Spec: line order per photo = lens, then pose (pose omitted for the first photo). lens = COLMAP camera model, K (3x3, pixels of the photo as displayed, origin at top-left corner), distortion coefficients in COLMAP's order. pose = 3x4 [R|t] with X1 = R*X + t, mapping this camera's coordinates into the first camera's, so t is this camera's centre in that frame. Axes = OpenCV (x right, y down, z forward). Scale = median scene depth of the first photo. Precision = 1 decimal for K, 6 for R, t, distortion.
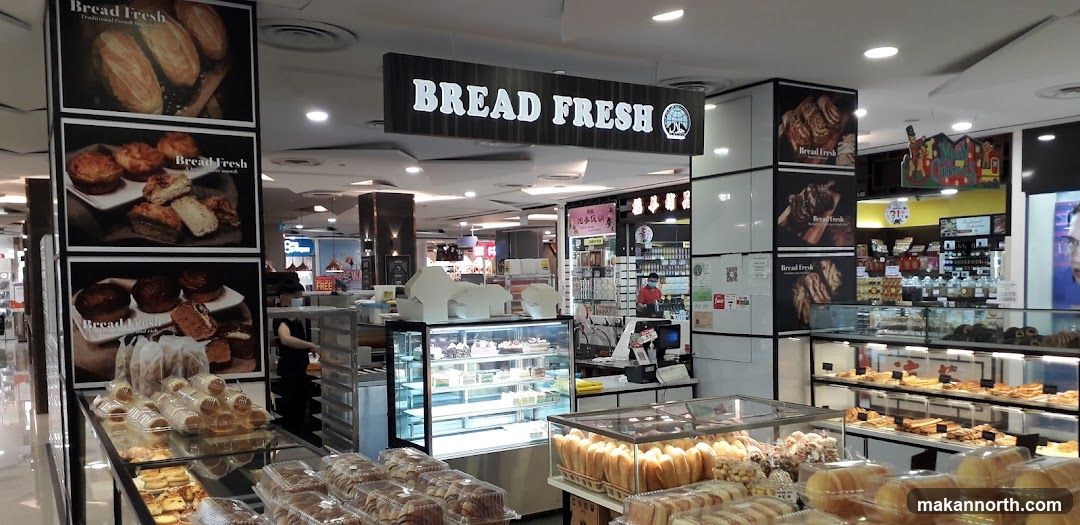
lens RADIAL K [[862.4, 0, 571.5], [0, 862.4, 338.8], [0, 0, 1]] dist [0.049469, -0.063271]
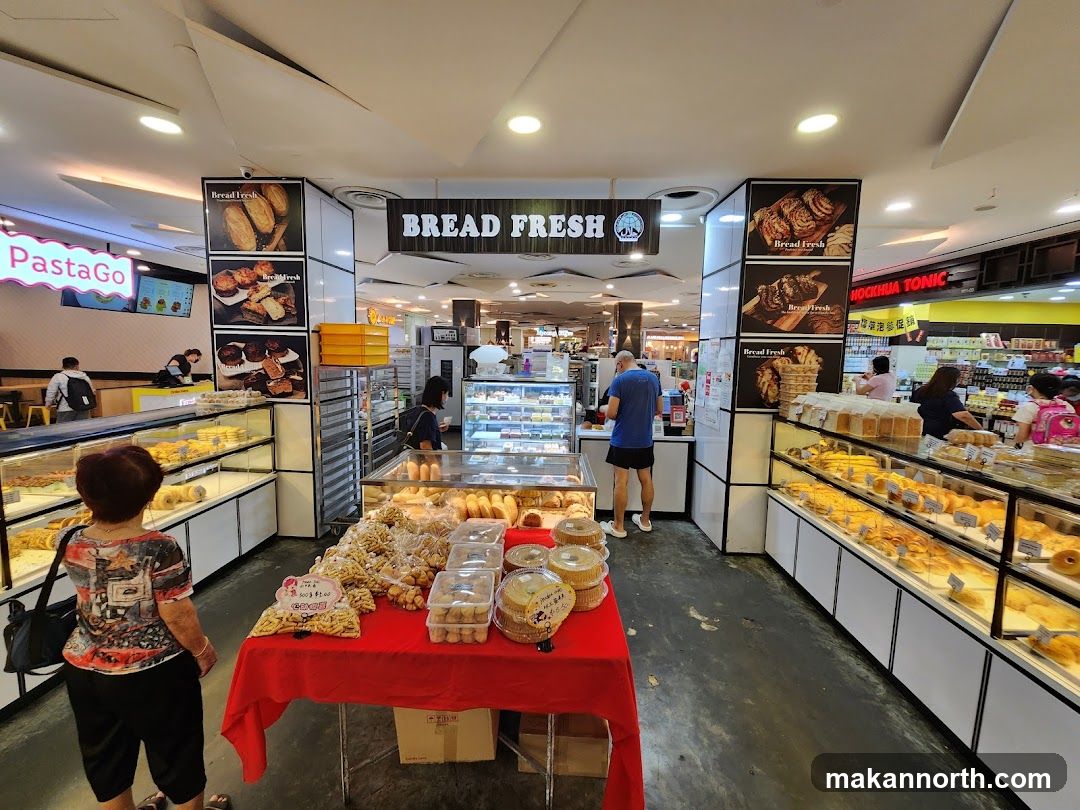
lens RADIAL K [[444.4, 0, 537.5], [0, 444.4, 404.5], [0, 0, 1]] dist [-0.007097, 0.001087]
pose [[0.820170, 0.102454, -0.562872, 0.388249], [-0.075452, 0.994612, 0.071098, -0.037643], [0.567123, -0.015843, 0.823481, 0.407909]]
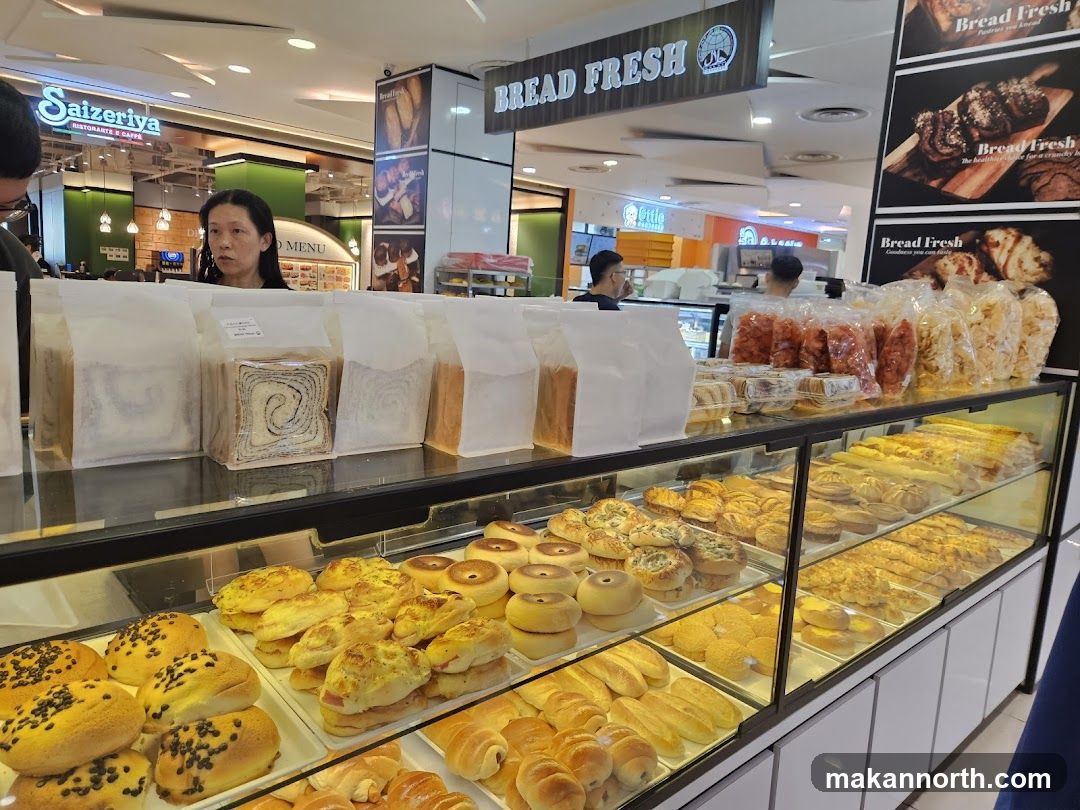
lens RADIAL K [[733.3, 0, 534.3], [0, 733.3, 404.0], [0, 0, 1]] dist [0.034576, -0.029067]
pose [[0.157176, 0.185040, -0.970080, 0.794284], [-0.141112, 0.976418, 0.163385, -0.024367], [0.977437, 0.111210, 0.179580, 0.749210]]
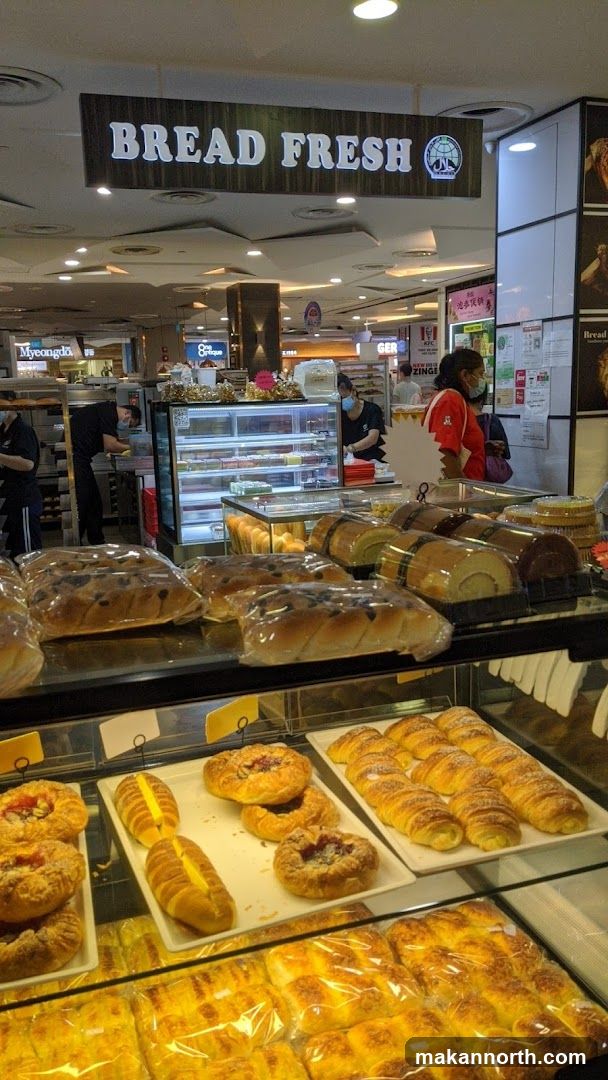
lens RADIAL K [[857.5, 0, 302.1], [0, 857.5, 579.4], [0, 0, 1]] dist [0.005108, -0.030713]
pose [[0.970982, 0.036473, -0.236357, 0.198715], [0.000382, 0.988064, 0.154041, 0.028068], [0.239154, -0.149661, 0.959378, 0.097802]]
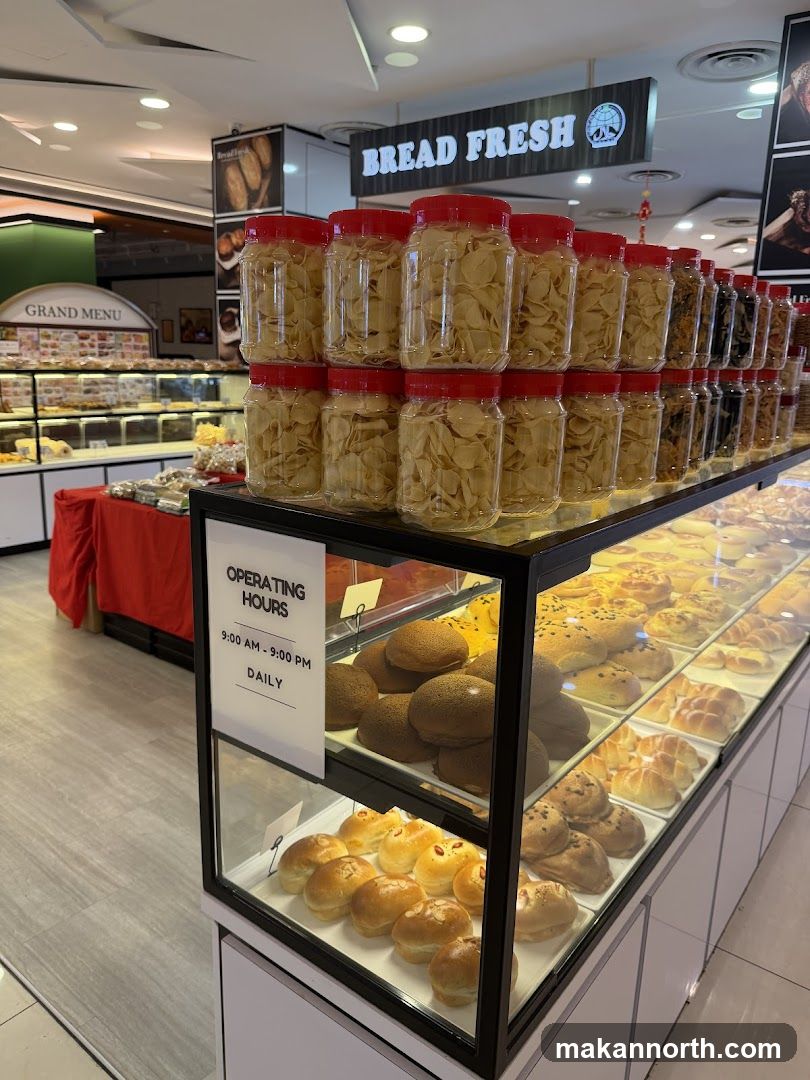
lens RADIAL K [[768.7, 0, 405.5], [0, 768.7, 548.3], [0, 0, 1]] dist [-0.018157, -0.000235]
pose [[0.337790, 0.260683, -0.904402, 0.850734], [-0.105361, 0.965314, 0.238889, -0.002955], [0.935306, 0.014594, 0.353539, 0.543109]]
